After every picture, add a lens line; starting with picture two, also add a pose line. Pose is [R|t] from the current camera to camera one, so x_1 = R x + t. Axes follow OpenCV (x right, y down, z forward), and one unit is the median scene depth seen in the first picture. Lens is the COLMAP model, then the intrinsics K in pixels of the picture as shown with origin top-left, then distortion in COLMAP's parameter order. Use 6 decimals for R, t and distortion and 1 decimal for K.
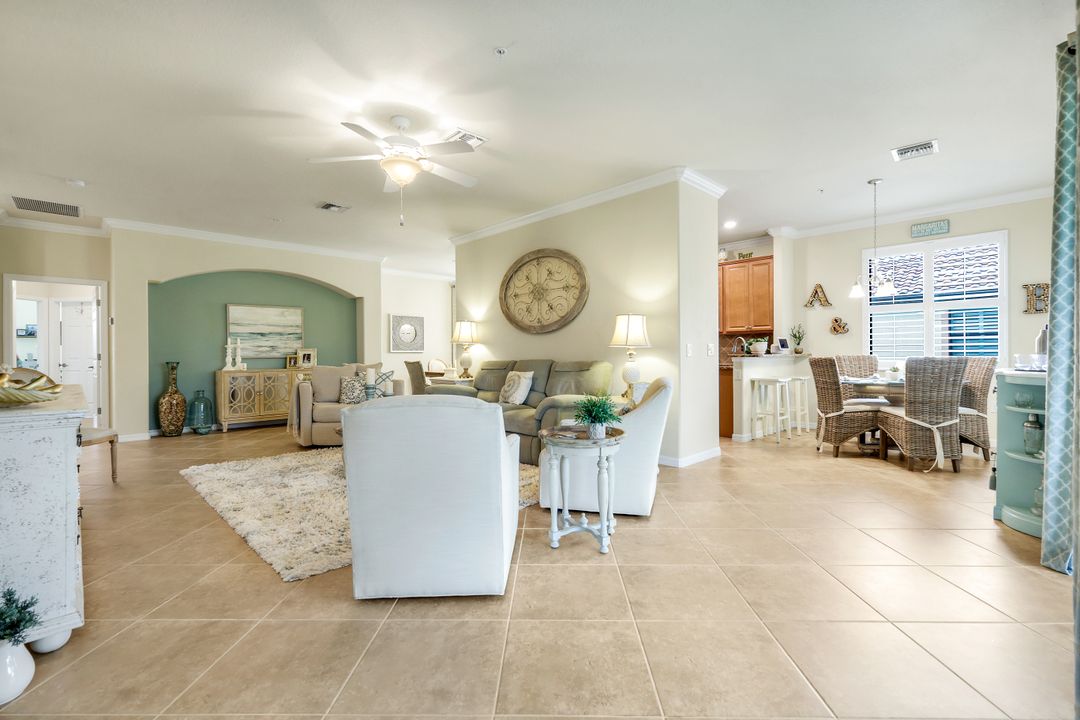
lens RADIAL K [[472.8, 0, 539.5], [0, 472.8, 355.8], [0, 0, 1]] dist [0.007113, -0.001829]
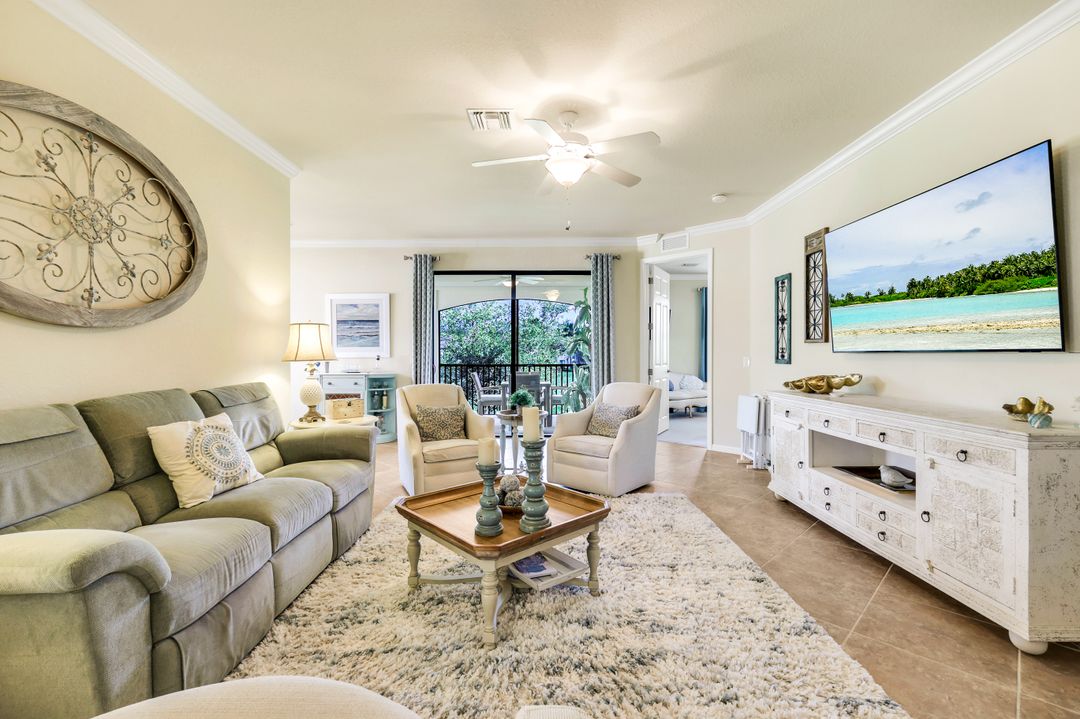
lens RADIAL K [[472.8, 0, 542.4], [0, 472.8, 354.7], [0, 0, 1]] dist [0.007113, -0.001829]
pose [[-0.722617, 0.004687, 0.691232, -0.483905], [0.006900, 0.999976, 0.000432, -0.020067], [-0.691214, 0.005081, -0.722632, 0.919815]]
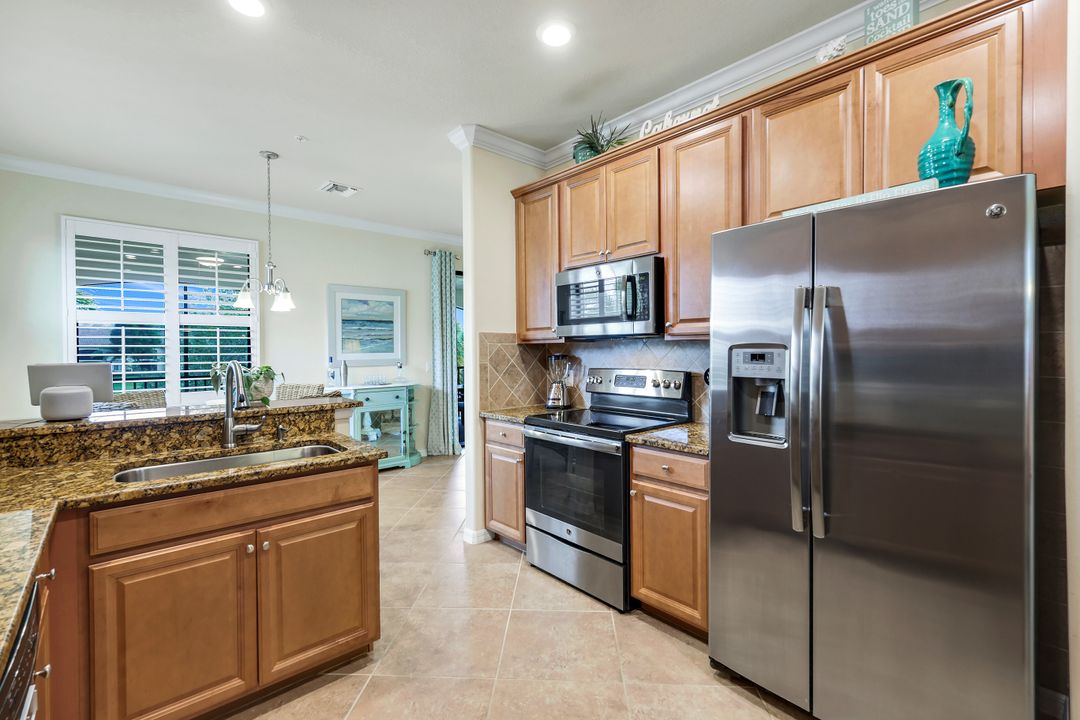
lens RADIAL K [[472.8, 0, 541.4], [0, 472.8, 354.5], [0, 0, 1]] dist [0.007113, -0.001829]
pose [[-0.999584, 0.013561, 0.025466, 0.197934], [0.013935, 0.999797, 0.014566, -0.044779], [-0.025263, 0.014915, -0.999570, 1.287476]]
